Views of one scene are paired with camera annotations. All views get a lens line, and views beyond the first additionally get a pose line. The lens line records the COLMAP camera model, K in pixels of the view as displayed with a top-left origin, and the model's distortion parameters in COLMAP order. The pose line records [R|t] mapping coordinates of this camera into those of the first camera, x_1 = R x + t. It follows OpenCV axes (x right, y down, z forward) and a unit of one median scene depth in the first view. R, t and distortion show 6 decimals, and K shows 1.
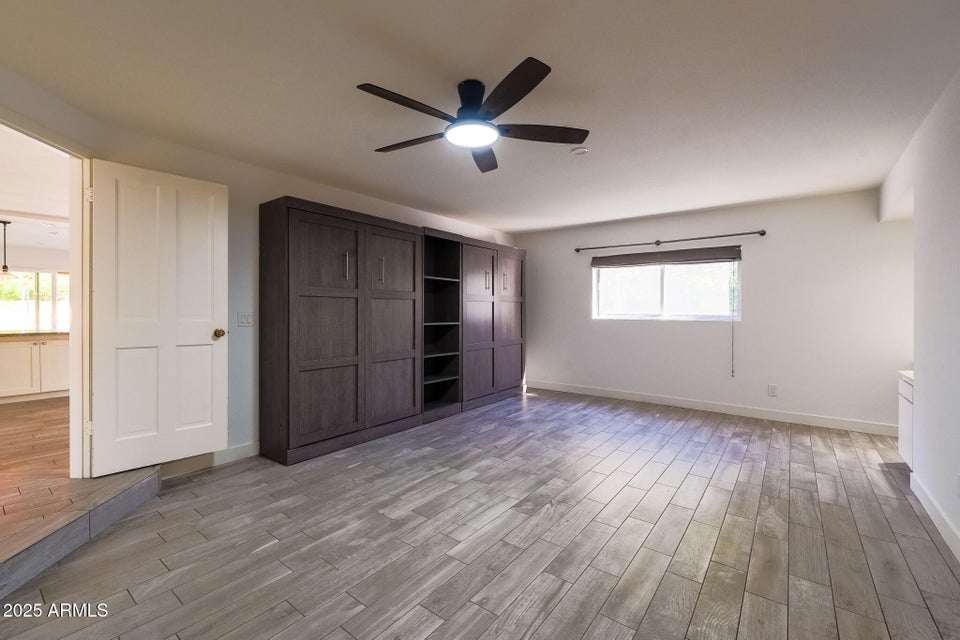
lens RADIAL K [[407.6, 0, 470.5], [0, 407.6, 311.3], [0, 0, 1]] dist [-0.001040, -0.000361]
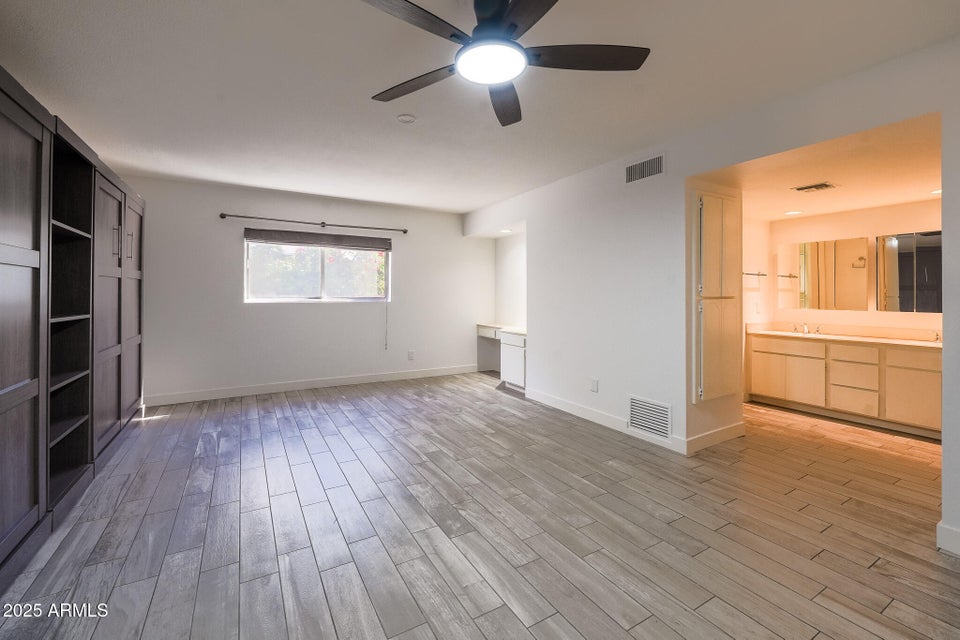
lens RADIAL K [[388.1, 0, 477.5], [0, 388.1, 290.8], [0, 0, 1]] dist [-0.001699, -0.000102]
pose [[0.387760, 0.007107, 0.921733, -0.345346], [-0.001524, 0.999974, -0.007069, -0.000995], [-0.921759, 0.001336, 0.387761, 0.379618]]
